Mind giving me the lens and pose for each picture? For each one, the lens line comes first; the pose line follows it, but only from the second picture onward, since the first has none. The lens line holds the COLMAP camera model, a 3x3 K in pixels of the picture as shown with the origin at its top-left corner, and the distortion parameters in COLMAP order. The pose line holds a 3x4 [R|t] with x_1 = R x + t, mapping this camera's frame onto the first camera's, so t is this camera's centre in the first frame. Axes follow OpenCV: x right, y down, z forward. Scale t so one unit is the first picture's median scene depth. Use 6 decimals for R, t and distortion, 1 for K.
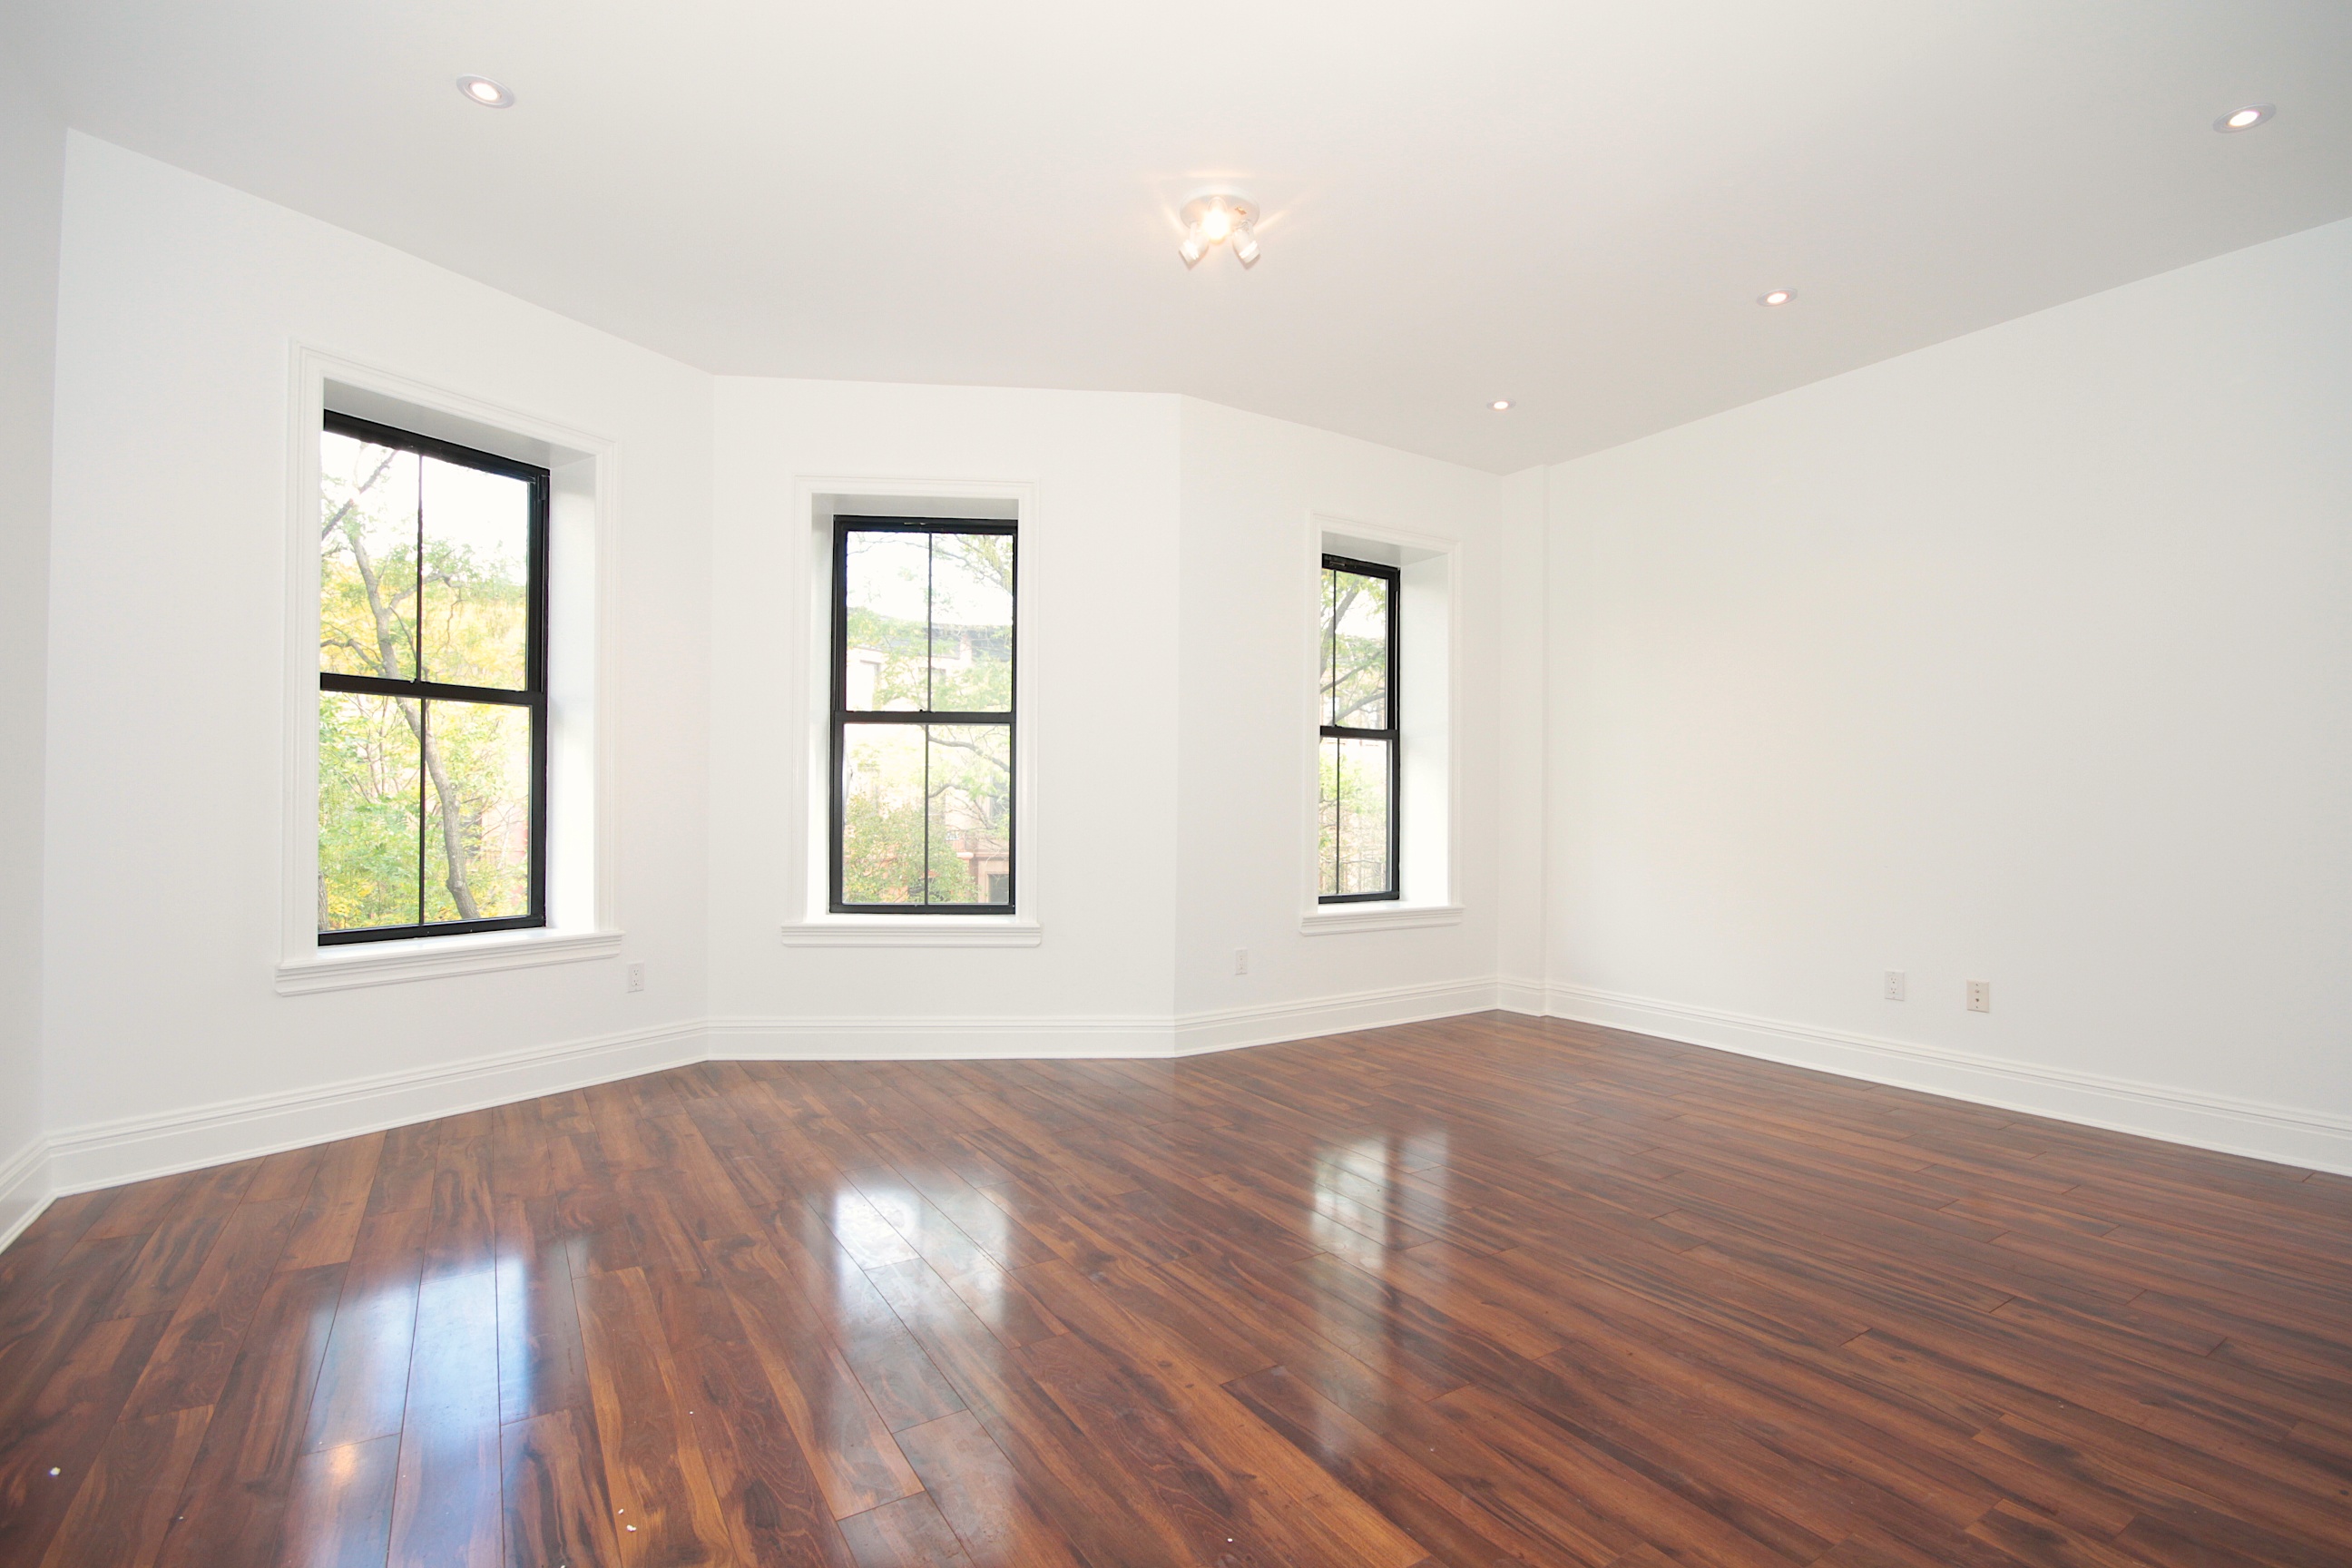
lens RADIAL K [[1090.2, 0, 1177.7], [0, 1090.2, 799.8], [0, 0, 1]] dist [0.021267, -0.000019]
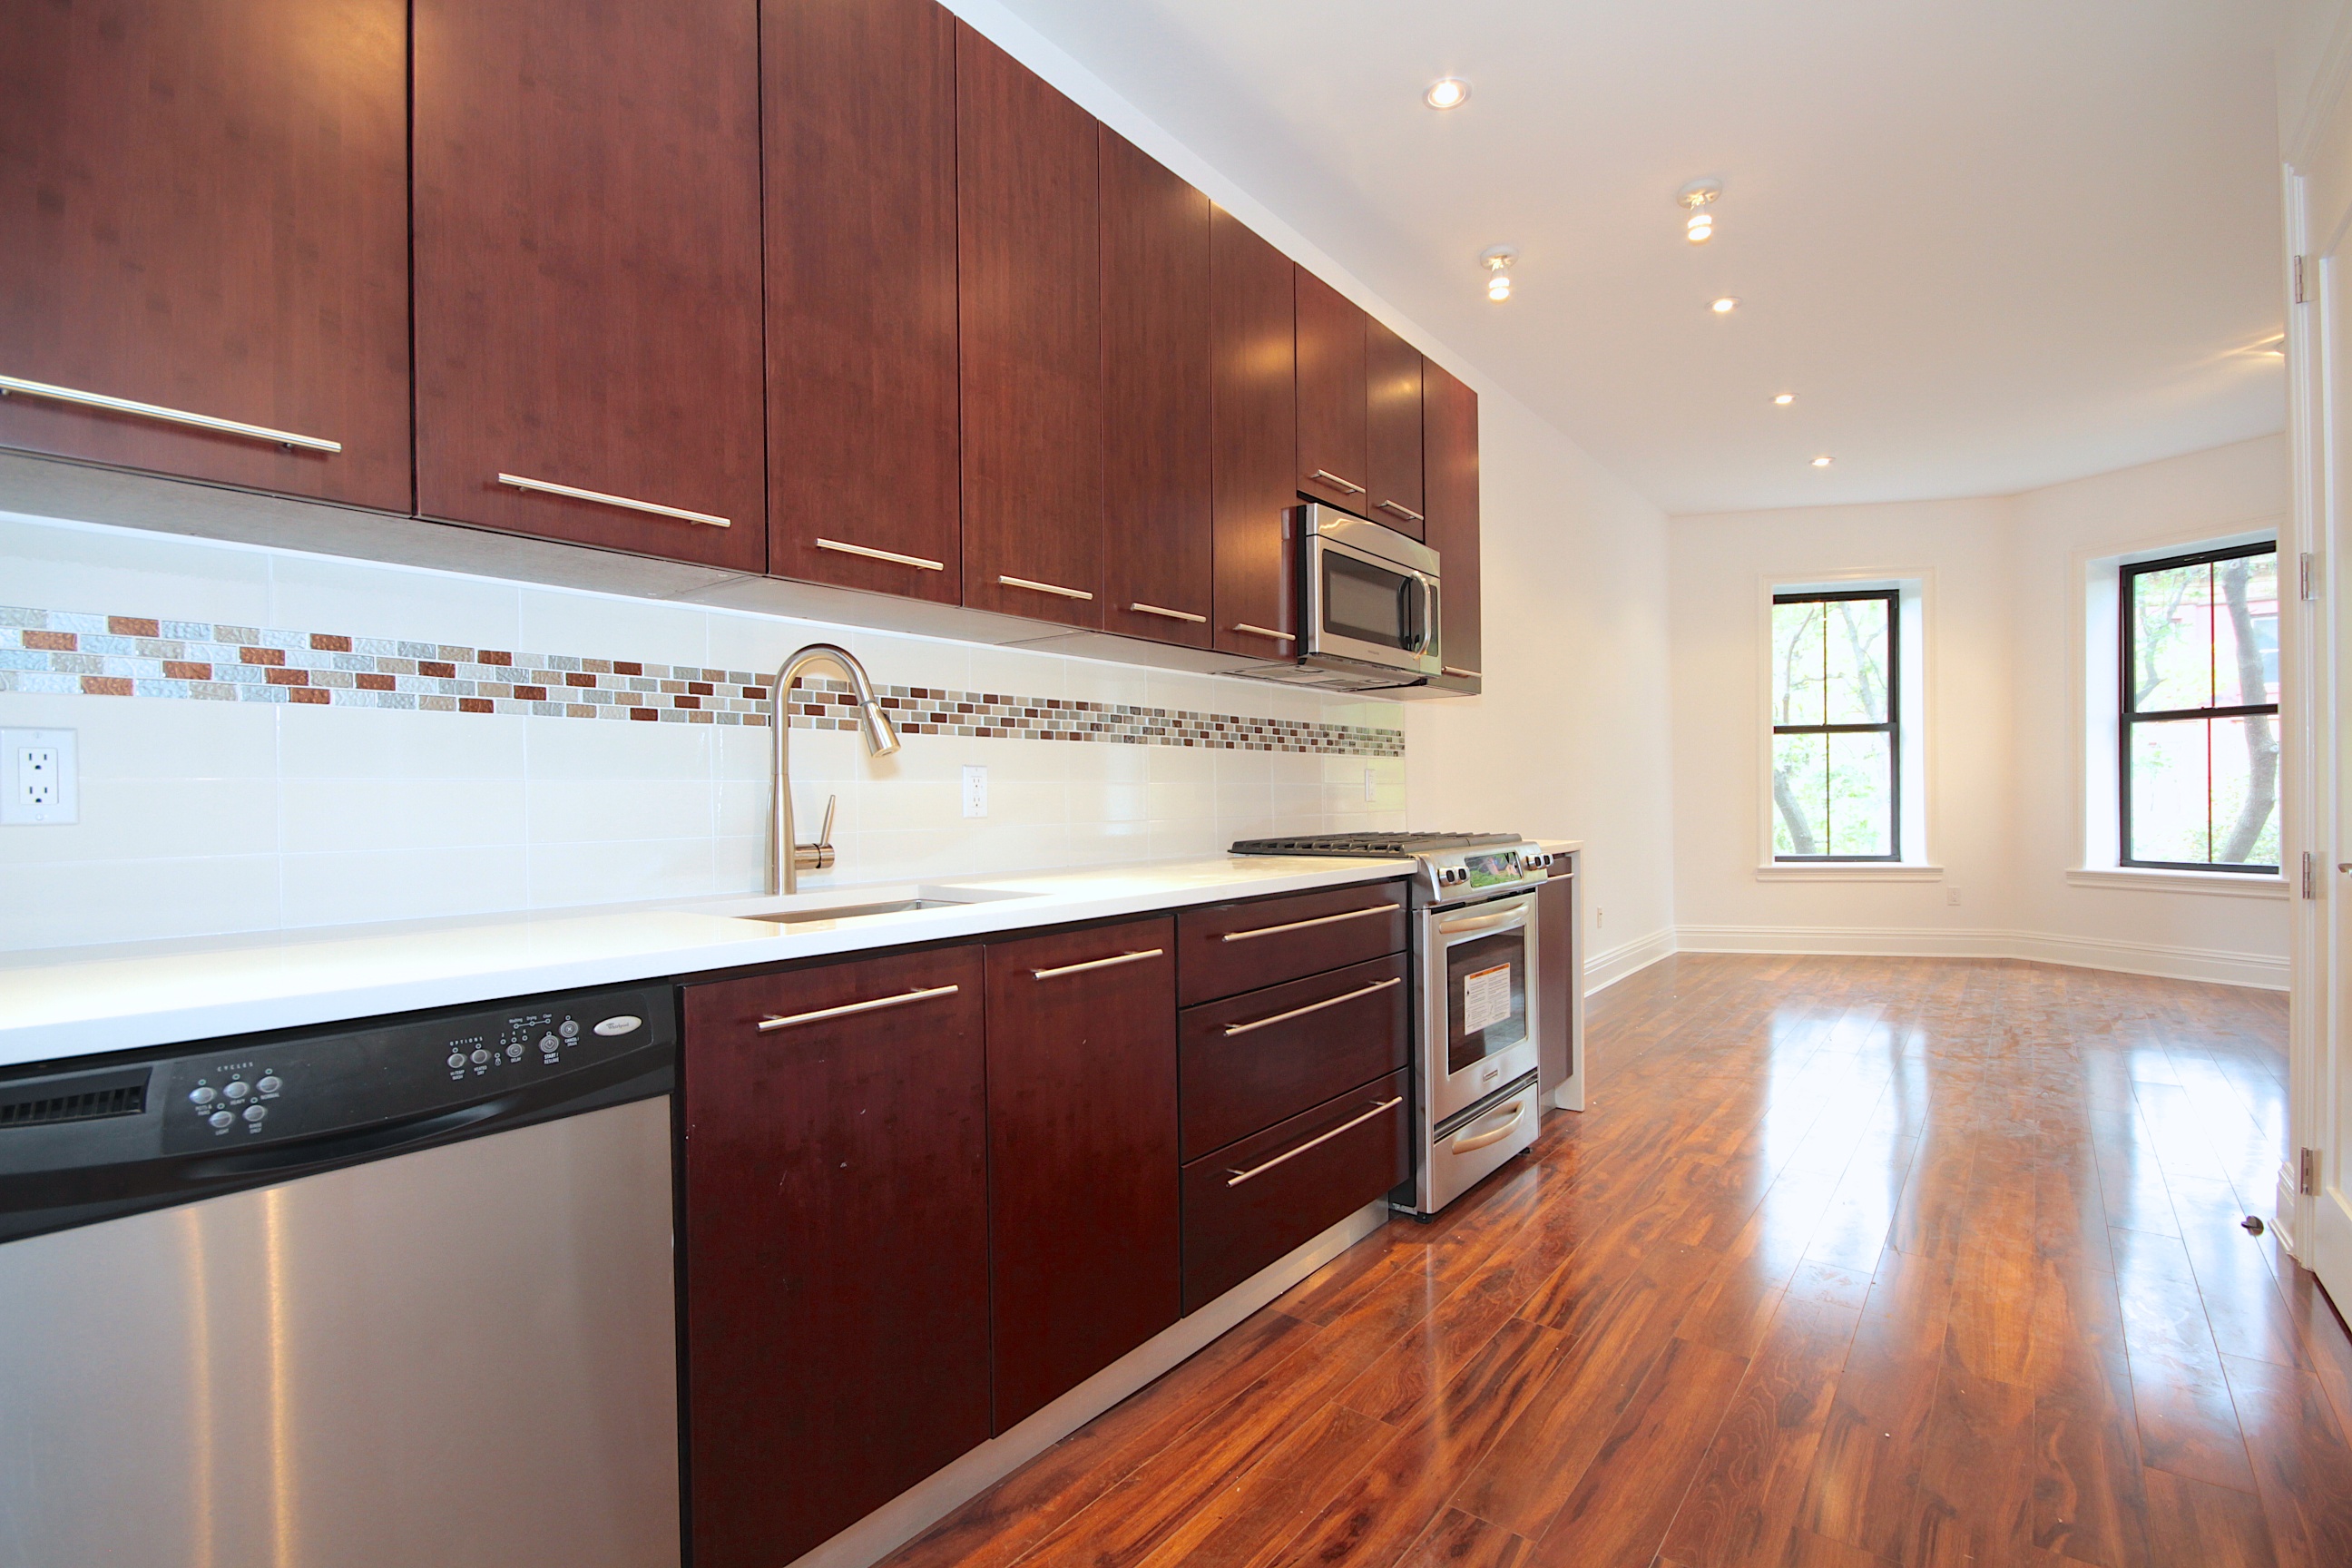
lens RADIAL K [[1077.4, 0, 1220.1], [0, 1077.4, 810.7], [0, 0, 1]] dist [-0.001466, -0.000482]
pose [[0.352942, -0.000092, -0.935645, 0.583600], [0.019318, 0.999788, 0.007188, 0.005502], [0.935446, -0.020612, 0.352869, -0.542352]]
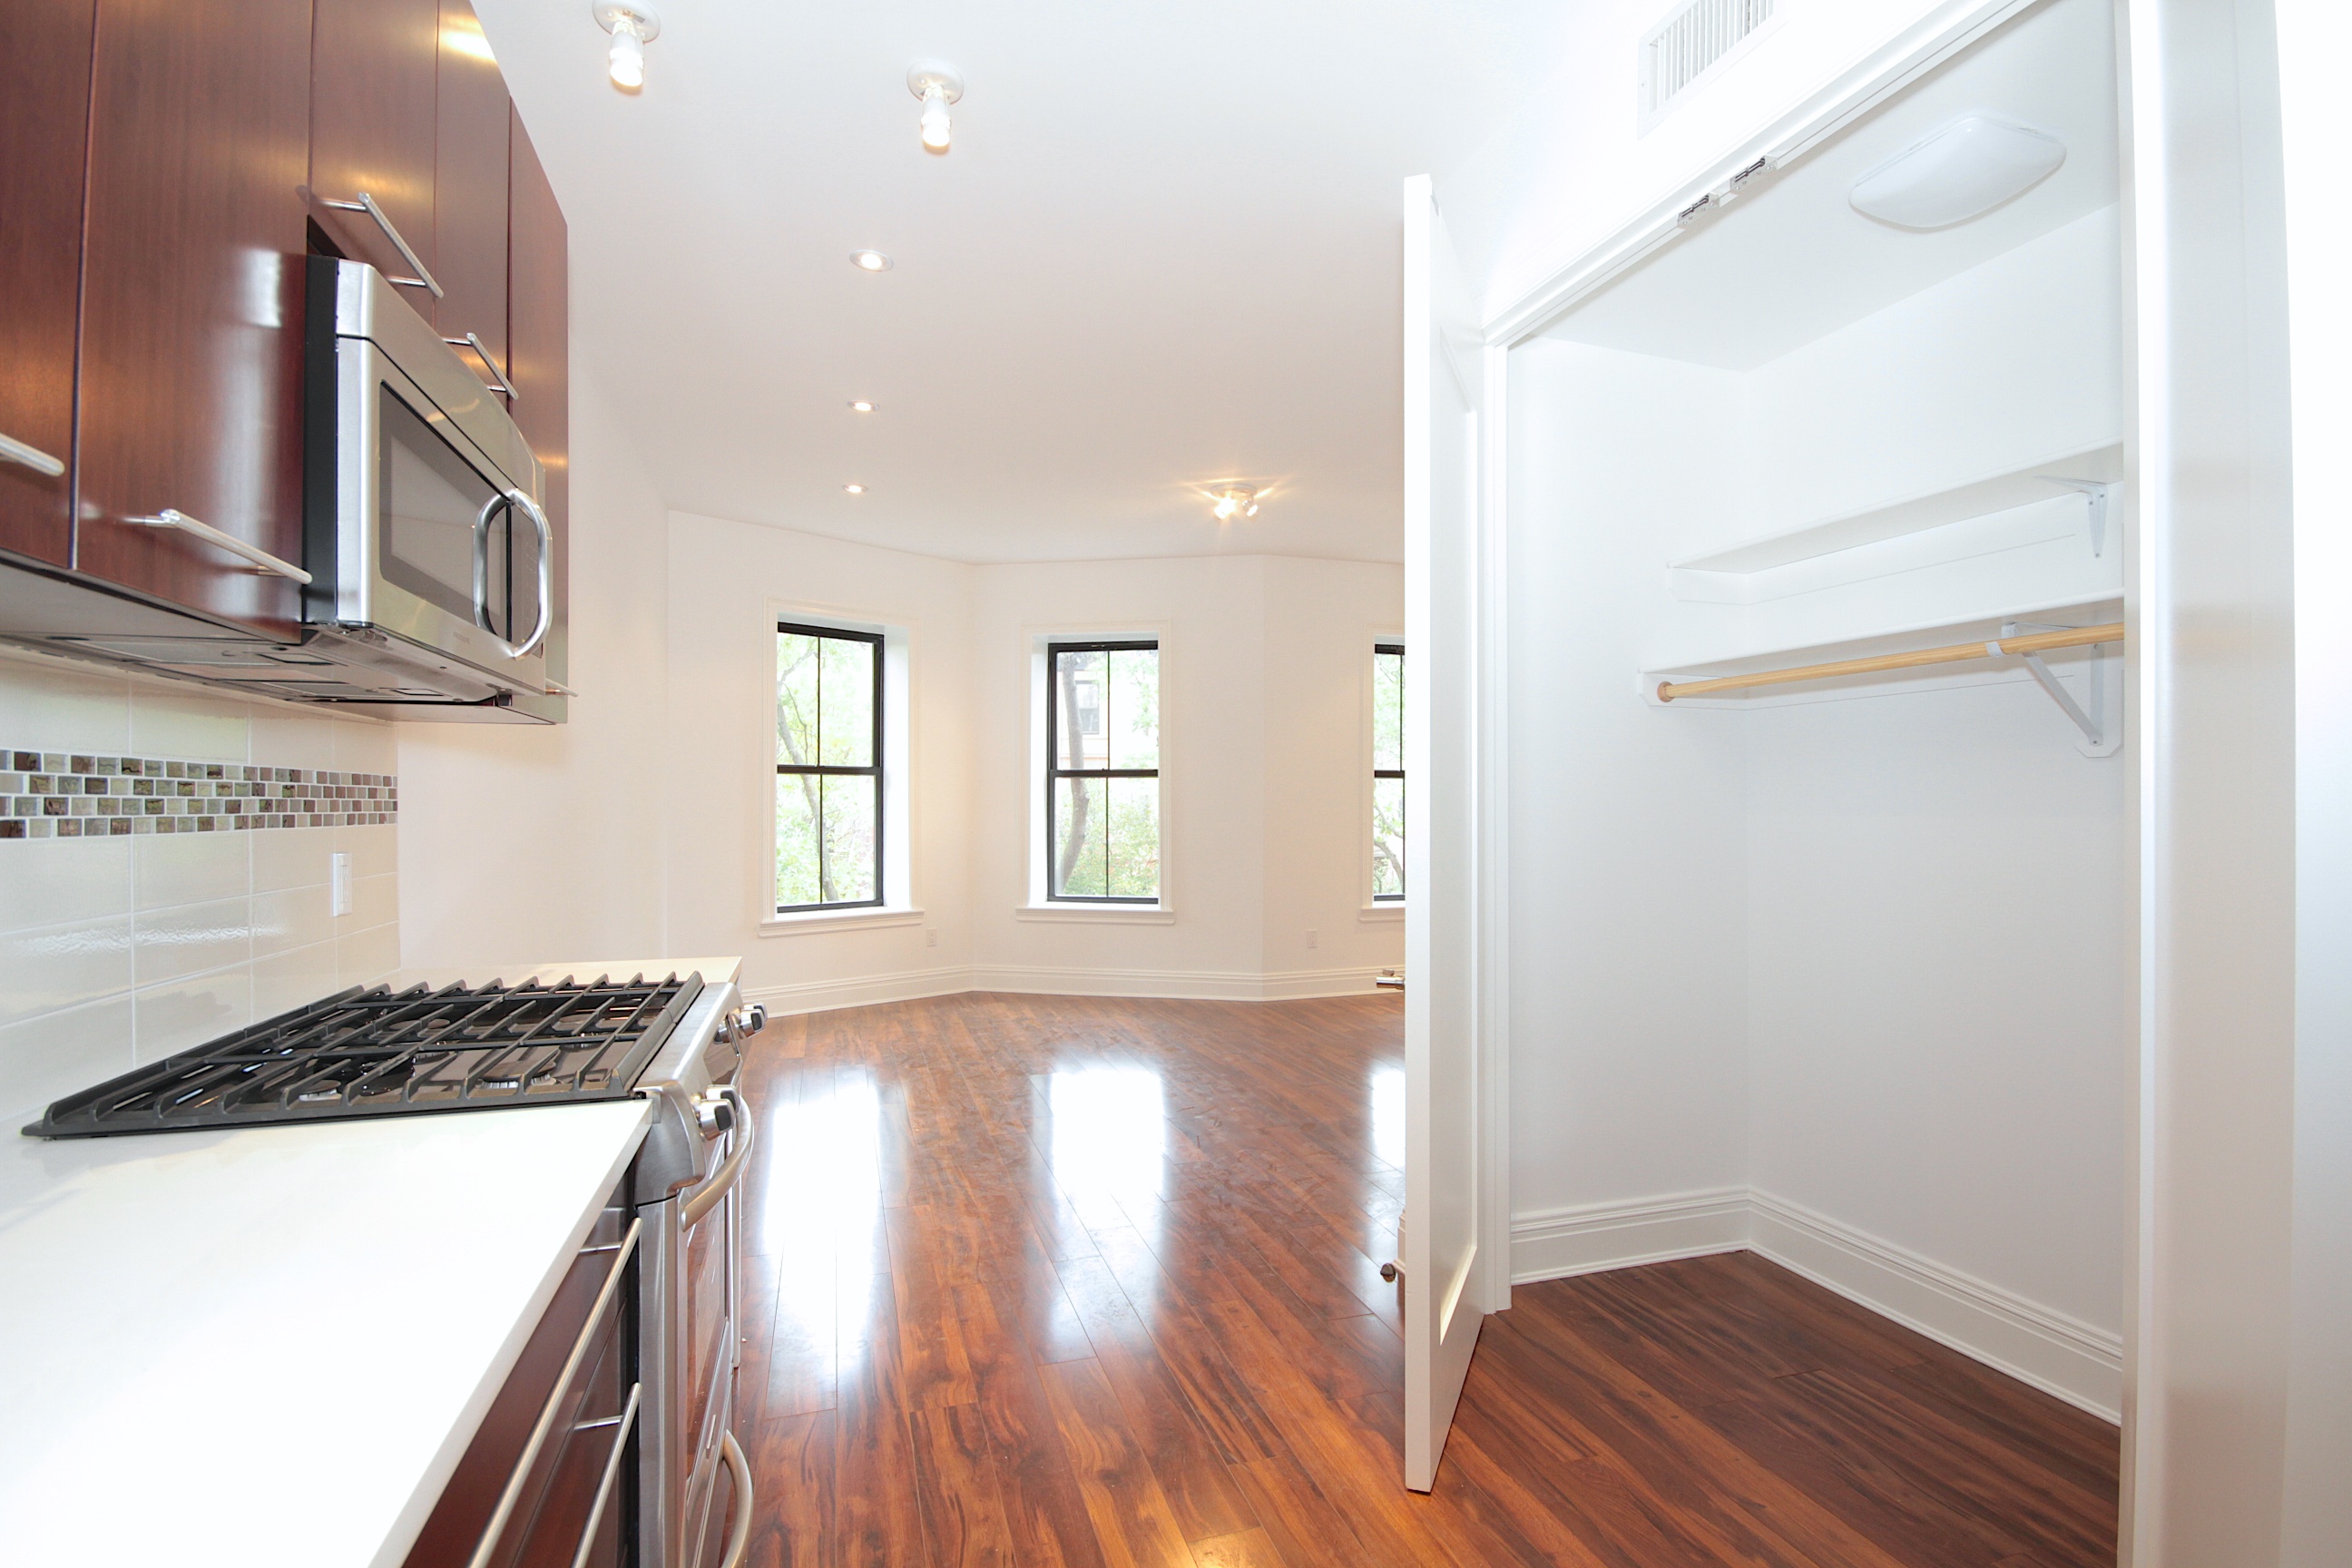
lens RADIAL K [[1072.3, 0, 1172.0], [0, 1072.3, 800.3], [0, 0, 1]] dist [0.000818, 0.000083]
pose [[0.967044, -0.009088, -0.254447, 0.266121], [0.008511, 0.999958, -0.003368, -0.036144], [0.254466, 0.001091, 0.967081, -0.467280]]
